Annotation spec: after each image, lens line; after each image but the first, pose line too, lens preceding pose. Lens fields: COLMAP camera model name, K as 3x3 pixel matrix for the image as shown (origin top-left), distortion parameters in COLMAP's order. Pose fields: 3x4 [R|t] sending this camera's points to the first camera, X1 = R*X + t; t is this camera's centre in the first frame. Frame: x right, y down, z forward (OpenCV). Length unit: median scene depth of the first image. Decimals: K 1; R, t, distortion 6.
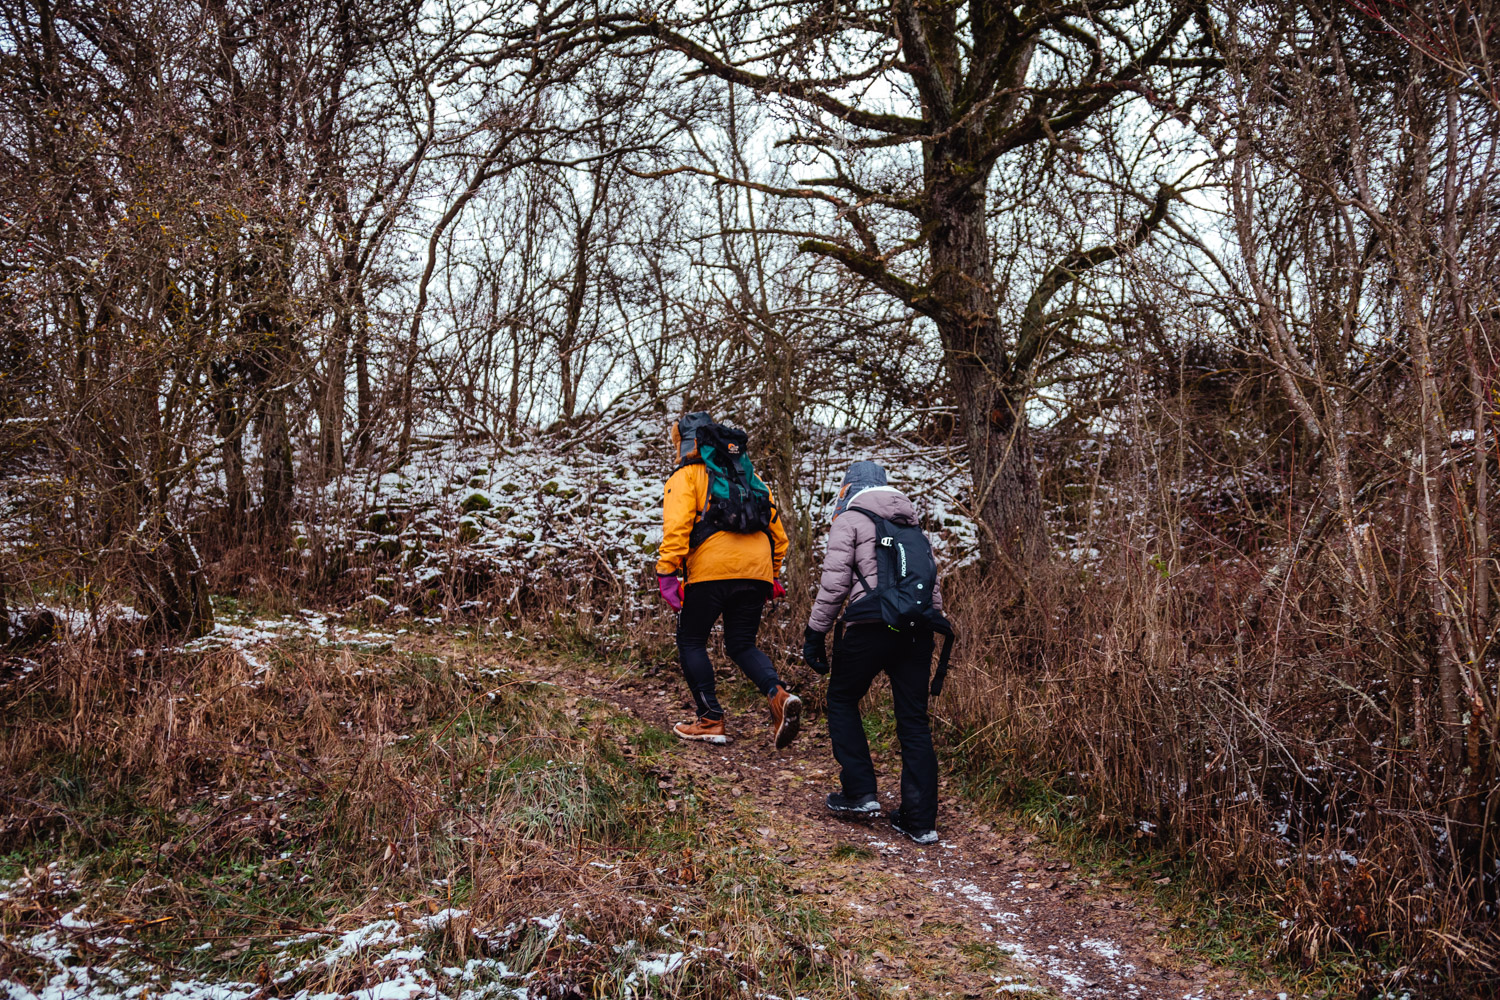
lens RADIAL K [[1388.0, 0, 750.1], [0, 1388.0, 508.3], [0, 0, 1]] dist [-0.011025, 0.000000]
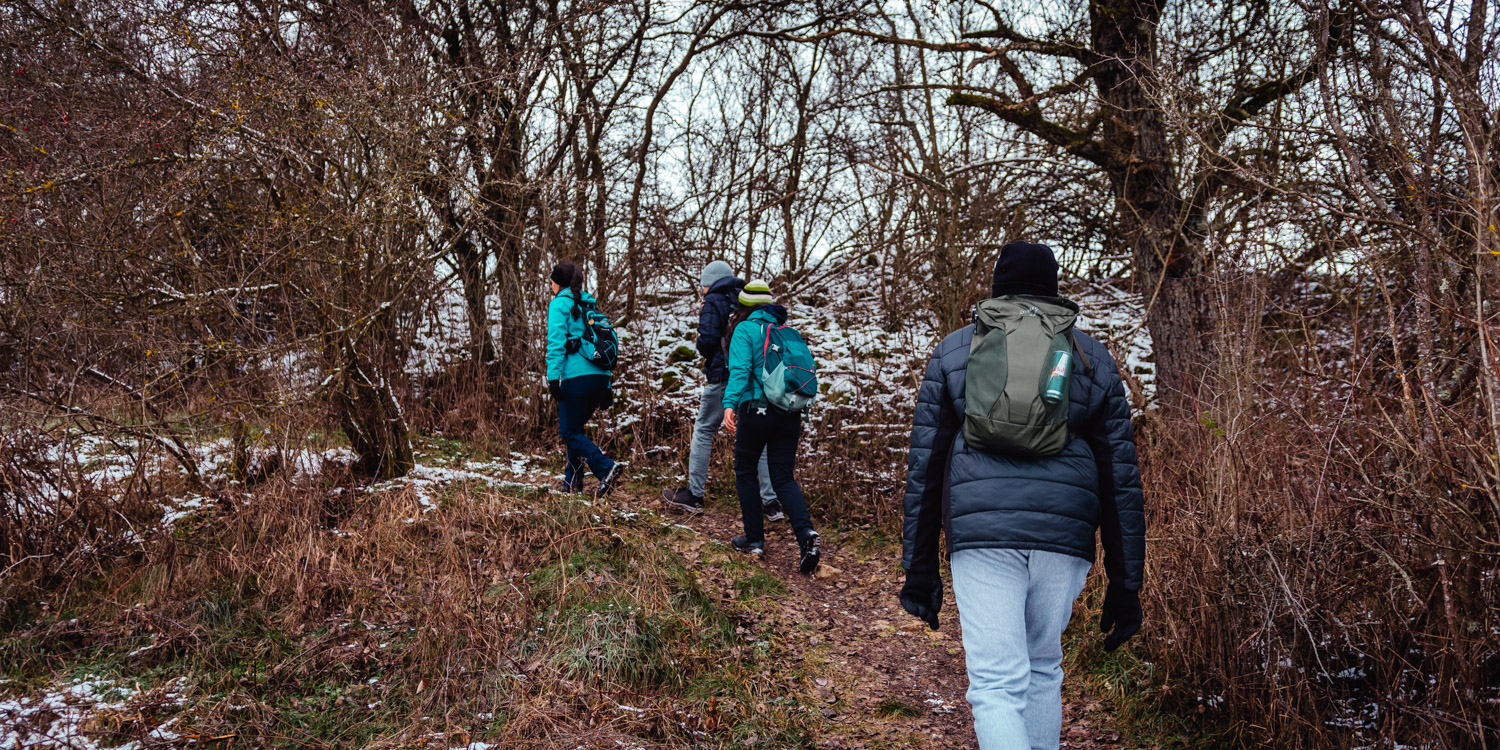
lens RADIAL K [[1279.3, 0, 749.8], [0, 1279.3, 365.7], [0, 0, 1]] dist [-0.011772, 0.005658]
pose [[0.967168, -0.006692, -0.254050, 0.112796], [0.009050, 0.999926, 0.008114, -0.002989], [0.253977, -0.010147, 0.967157, 0.051796]]
